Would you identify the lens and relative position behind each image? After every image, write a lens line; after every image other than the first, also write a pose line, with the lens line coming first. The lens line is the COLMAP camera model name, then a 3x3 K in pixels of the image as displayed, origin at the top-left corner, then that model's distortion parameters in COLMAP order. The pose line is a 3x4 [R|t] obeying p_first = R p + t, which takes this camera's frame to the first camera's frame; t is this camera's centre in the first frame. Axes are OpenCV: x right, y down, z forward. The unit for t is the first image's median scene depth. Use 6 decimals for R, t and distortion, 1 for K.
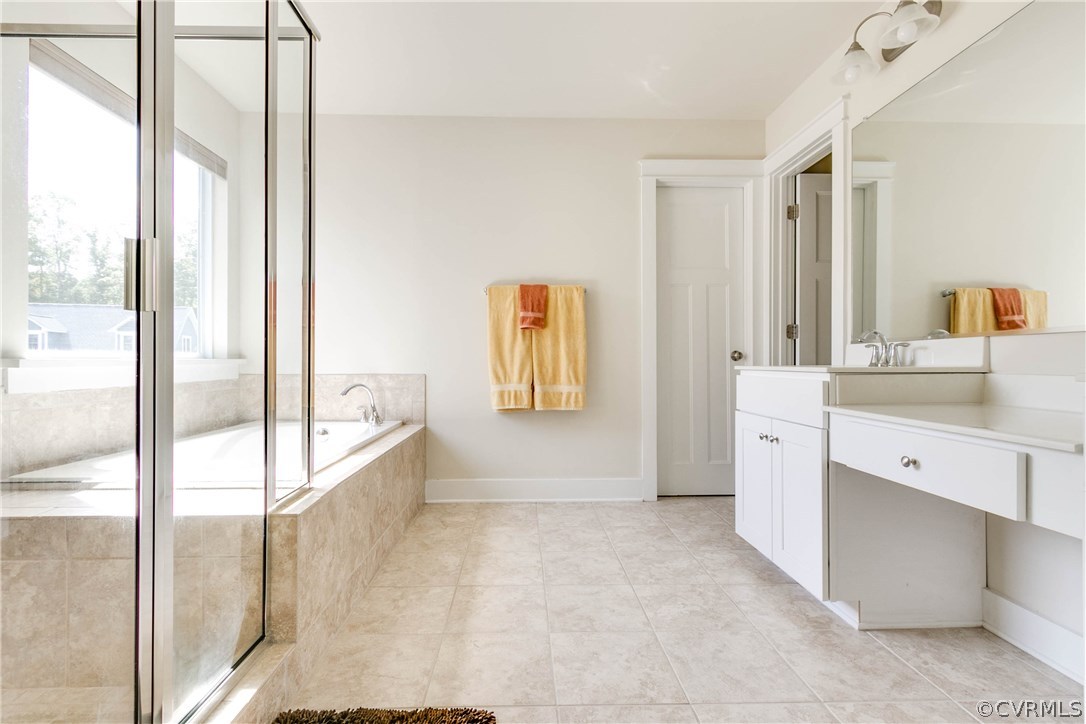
lens RADIAL K [[497.9, 0, 543.1], [0, 497.9, 362.3], [0, 0, 1]] dist [-0.001433, 0.000609]
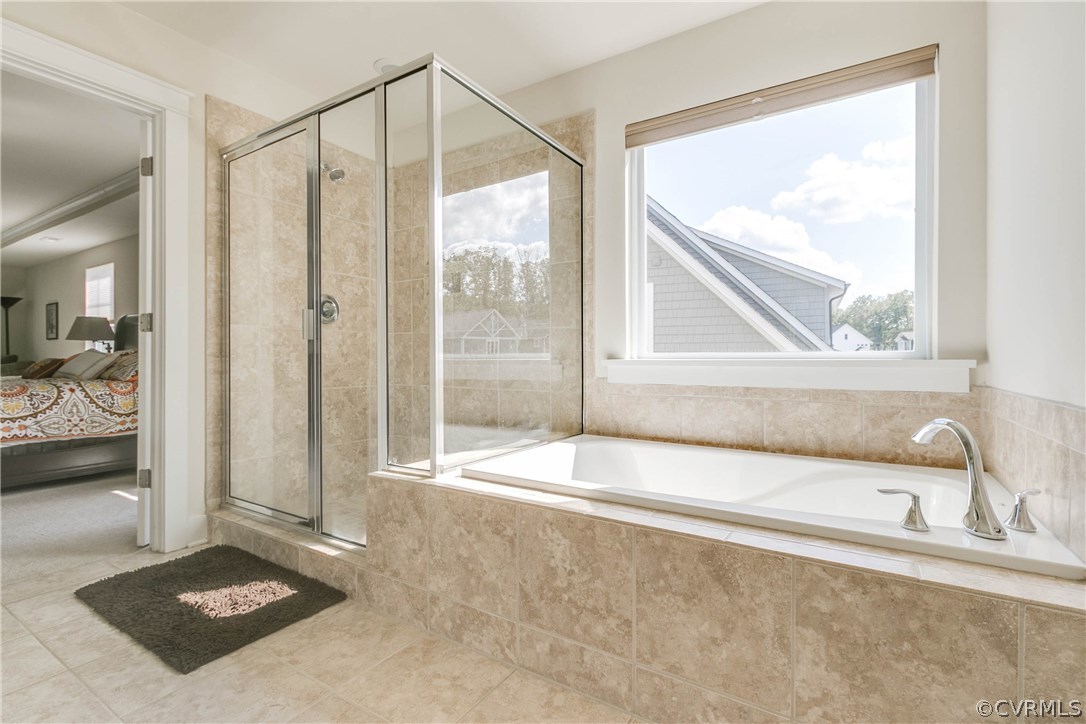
lens RADIAL K [[497.9, 0, 552.3], [0, 497.9, 355.3], [0, 0, 1]] dist [-0.001433, 0.000609]
pose [[-0.556168, 0.003177, -0.831064, 0.261473], [0.001218, 0.999995, 0.003007, -0.022978], [0.831069, 0.000660, -0.556169, 1.589762]]
